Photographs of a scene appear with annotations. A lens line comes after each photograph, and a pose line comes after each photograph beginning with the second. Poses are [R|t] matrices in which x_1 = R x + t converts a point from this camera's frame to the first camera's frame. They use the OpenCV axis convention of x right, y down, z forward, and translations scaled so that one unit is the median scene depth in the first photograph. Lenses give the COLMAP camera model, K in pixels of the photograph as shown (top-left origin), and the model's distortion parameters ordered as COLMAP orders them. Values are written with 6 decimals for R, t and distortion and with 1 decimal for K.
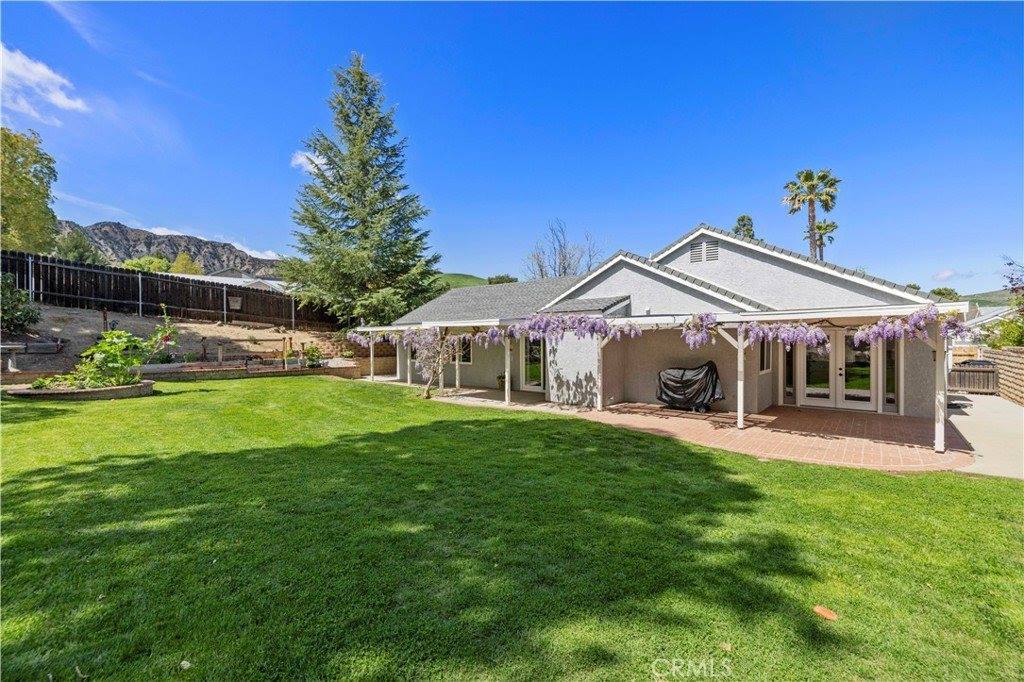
lens RADIAL K [[446.1, 0, 513.8], [0, 446.1, 339.1], [0, 0, 1]] dist [0.017279, -0.000061]
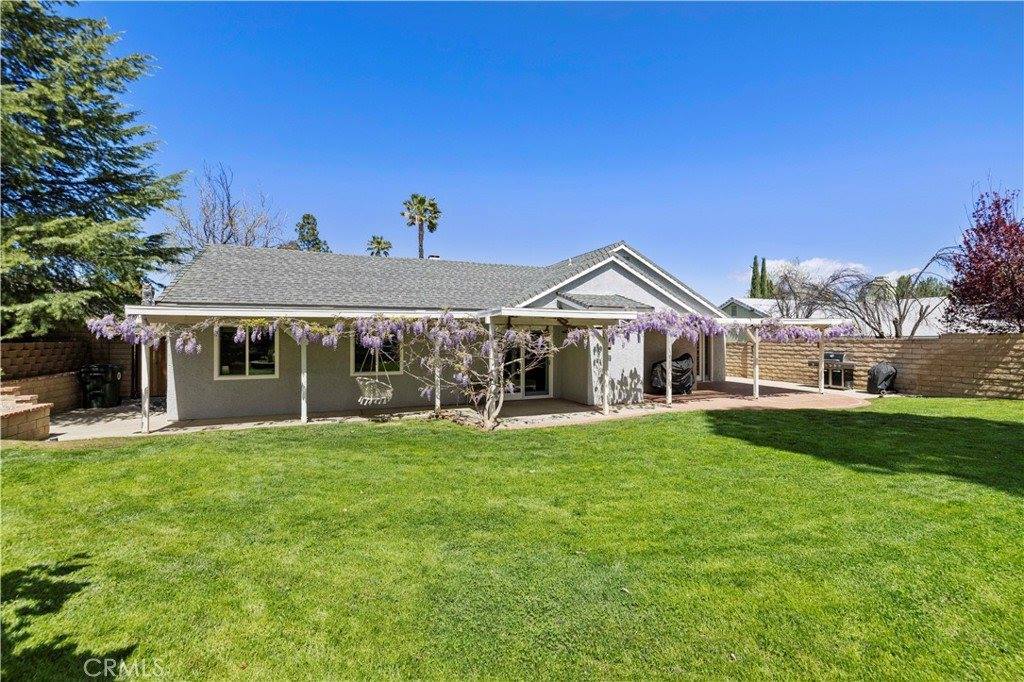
lens RADIAL K [[446.1, 0, 512.9], [0, 446.1, 339.4], [0, 0, 1]] dist [0.017279, -0.000061]
pose [[0.453547, 0.000027, 0.891232, -0.832572], [0.000363, 1.000000, -0.000215, 0.007450], [-0.891232, 0.000421, 0.453547, 0.765656]]
